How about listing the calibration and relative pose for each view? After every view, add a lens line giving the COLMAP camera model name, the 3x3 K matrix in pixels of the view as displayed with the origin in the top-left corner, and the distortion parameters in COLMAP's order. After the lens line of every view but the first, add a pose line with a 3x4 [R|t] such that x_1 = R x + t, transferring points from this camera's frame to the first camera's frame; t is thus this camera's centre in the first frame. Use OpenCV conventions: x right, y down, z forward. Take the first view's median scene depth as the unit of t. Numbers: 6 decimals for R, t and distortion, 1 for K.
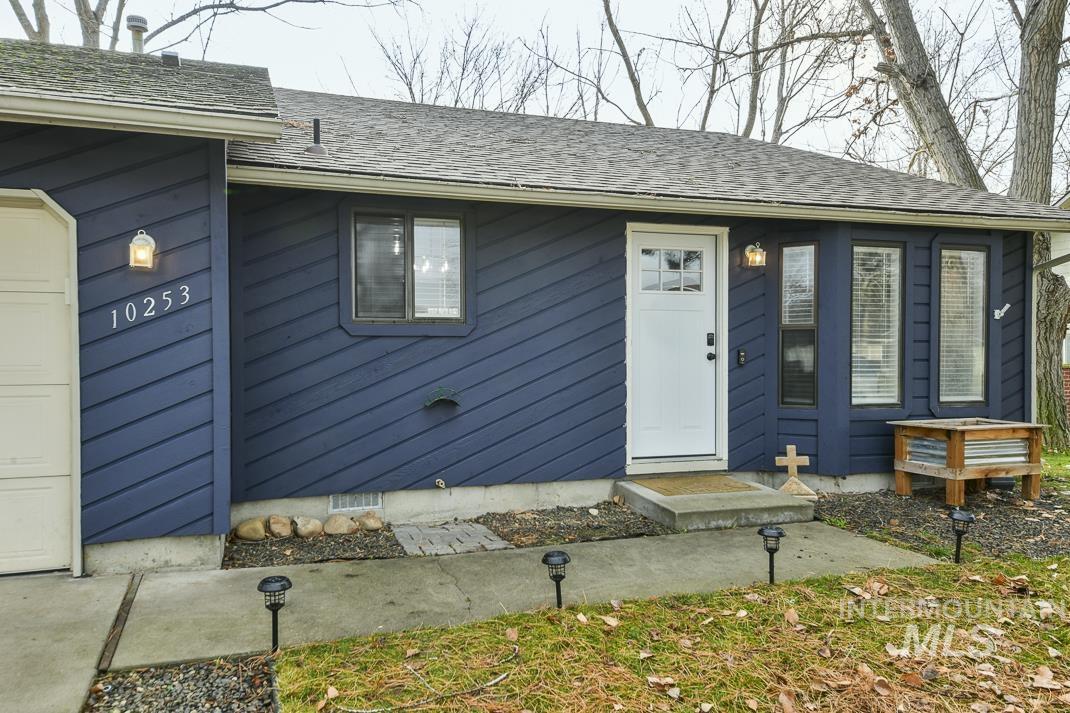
lens RADIAL K [[749.7, 0, 511.5], [0, 749.7, 362.3], [0, 0, 1]] dist [0.051712, -0.004336]
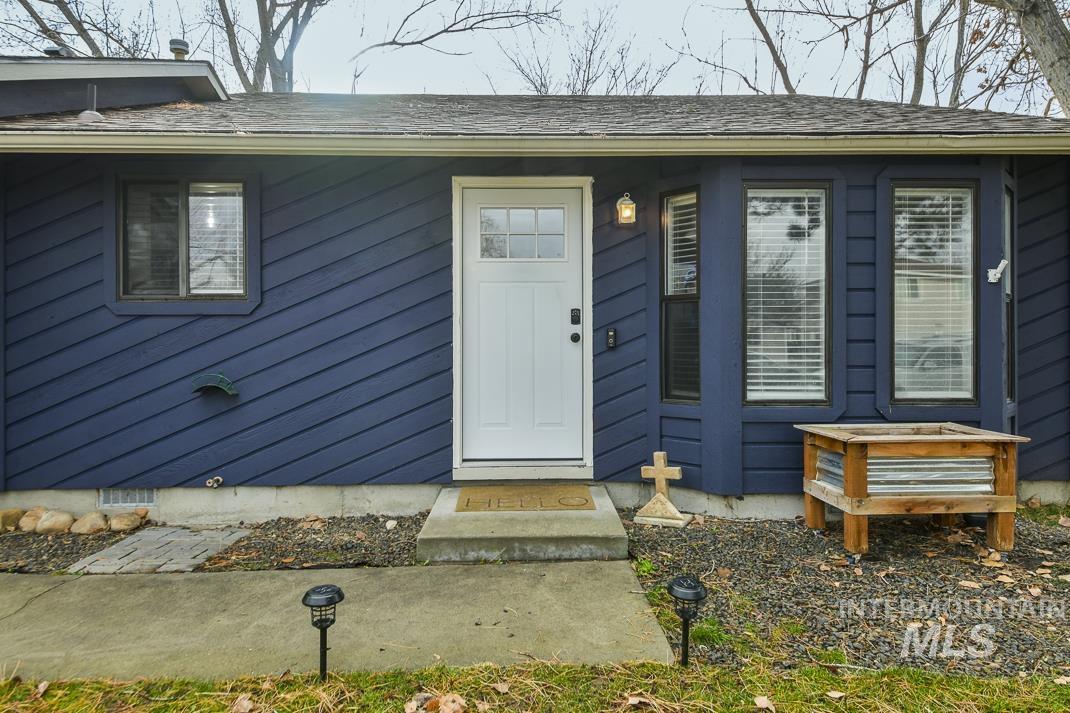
lens RADIAL K [[660.2, 0, 543.9], [0, 660.2, 341.9], [0, 0, 1]] dist [0.066338, -0.057617]
pose [[0.959697, -0.003907, -0.281009, 0.457193], [-0.000466, 0.999880, -0.015493, 0.008445], [0.281036, 0.014999, 0.959580, 0.324692]]
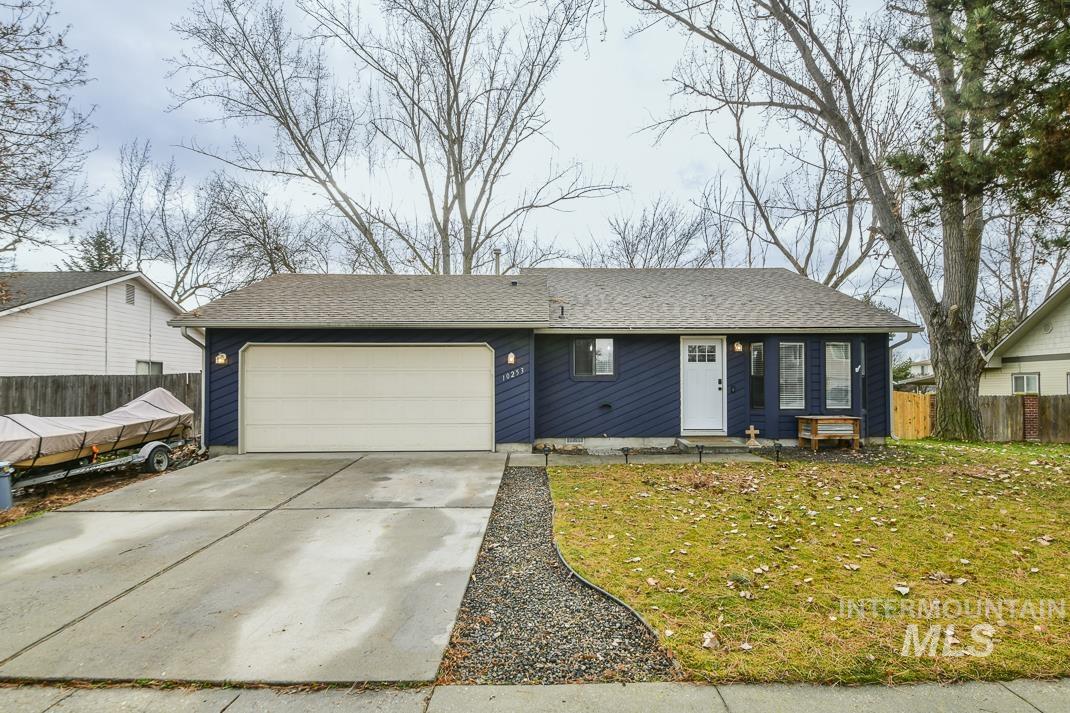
lens RADIAL K [[524.7, 0, 554.6], [0, 524.7, 377.3], [0, 0, 1]] dist [0.000475, -0.000138]
pose [[0.954213, -0.005772, -0.299071, 0.276862], [-0.002378, 0.999636, -0.026881, 0.002267], [0.299117, 0.026361, 0.953852, -0.809292]]
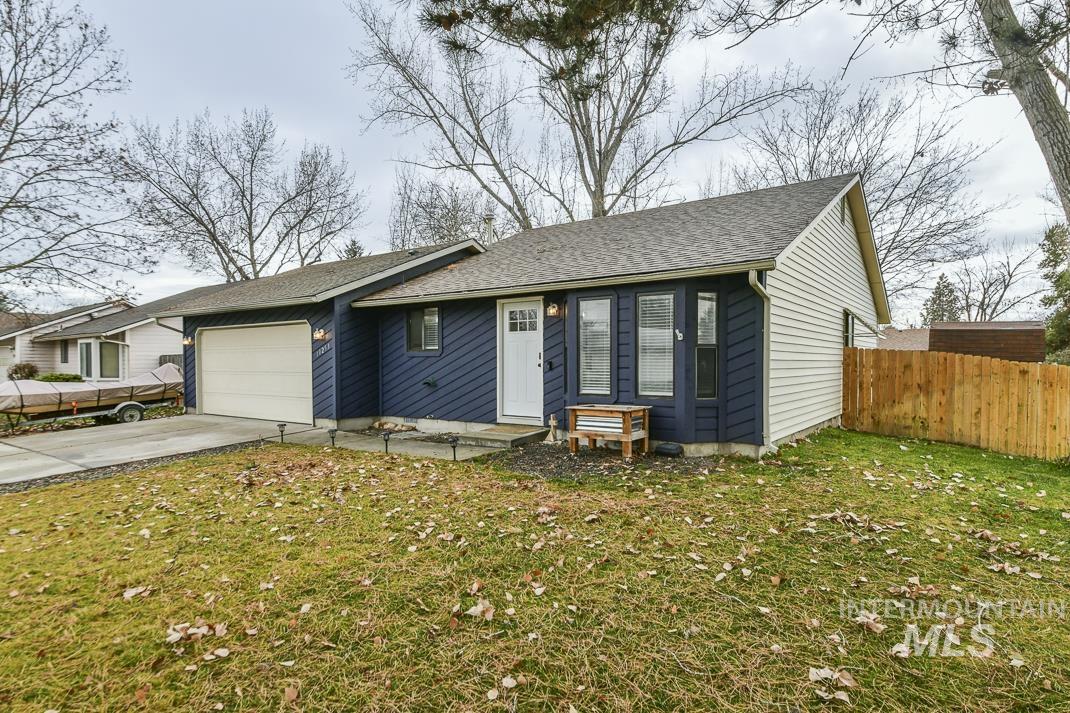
lens RADIAL K [[587.4, 0, 535.0], [0, 587.4, 356.5], [0, 0, 1]] dist [-0.000099, 0.000175]
pose [[0.587291, -0.007255, -0.809344, 1.517644], [-0.004701, 0.999912, -0.012374, -0.011439], [0.809363, 0.011072, 0.587205, 0.142657]]
